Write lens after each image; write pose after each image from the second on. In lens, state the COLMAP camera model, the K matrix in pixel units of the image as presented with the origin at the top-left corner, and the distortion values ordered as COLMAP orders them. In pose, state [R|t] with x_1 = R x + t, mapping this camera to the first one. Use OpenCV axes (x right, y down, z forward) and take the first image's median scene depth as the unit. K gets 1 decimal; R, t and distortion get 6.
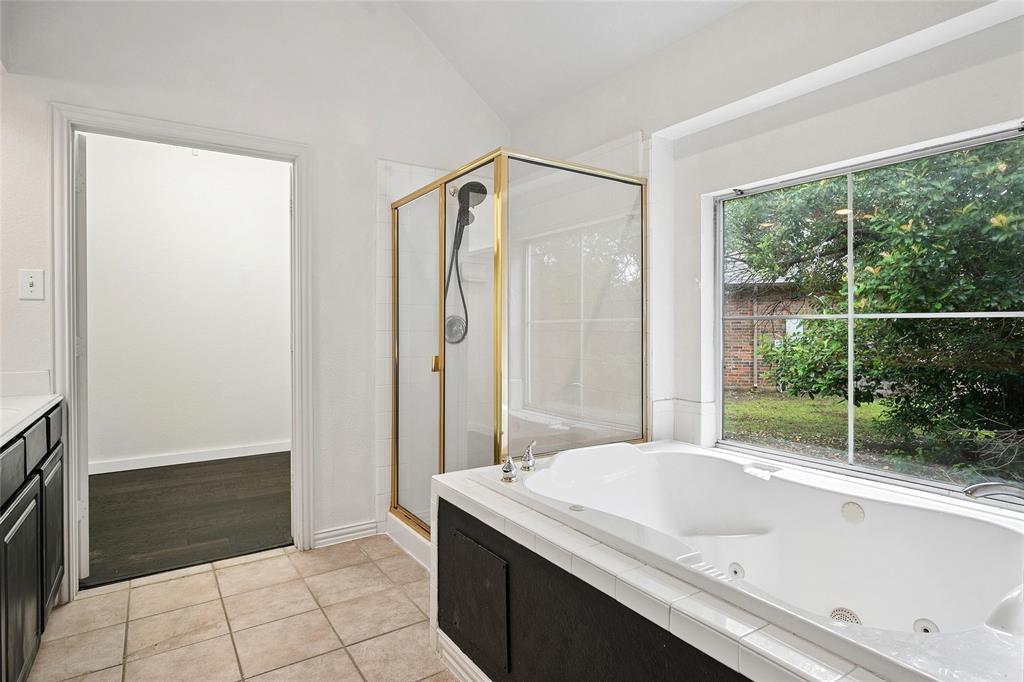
lens RADIAL K [[546.2, 0, 511.3], [0, 546.2, 332.4], [0, 0, 1]] dist [-0.002888, -0.000118]
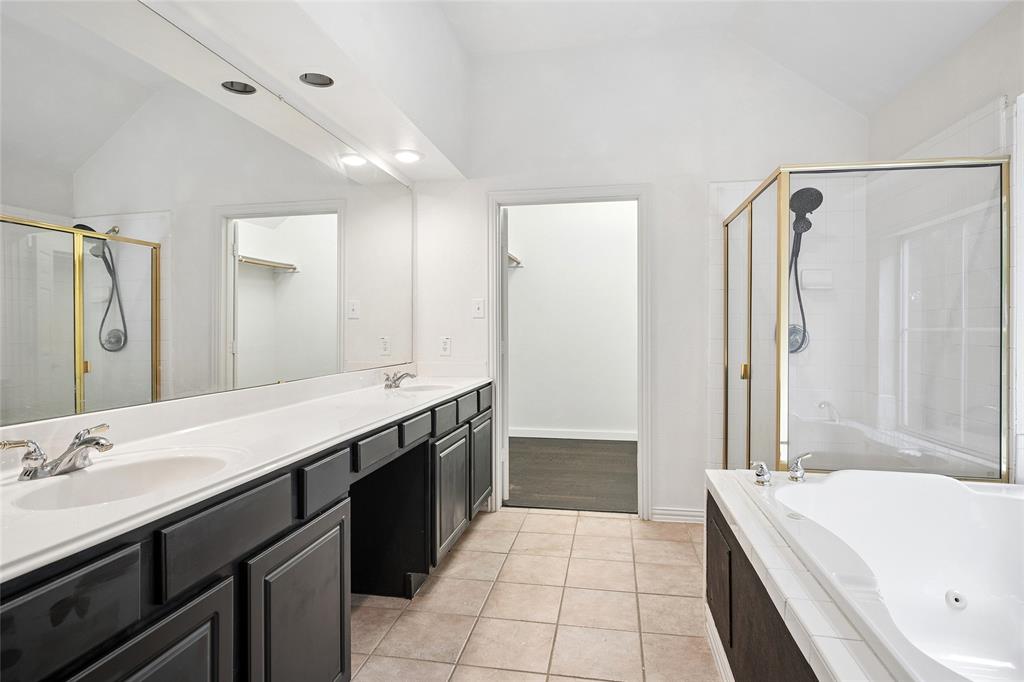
lens RADIAL K [[550.2, 0, 514.3], [0, 550.2, 338.6], [0, 0, 1]] dist [-0.004221, 0.000681]
pose [[0.718030, 0.013911, -0.695873, 0.289571], [-0.006663, 0.999892, 0.013114, -0.018593], [0.695980, -0.004780, 0.718045, -0.081667]]
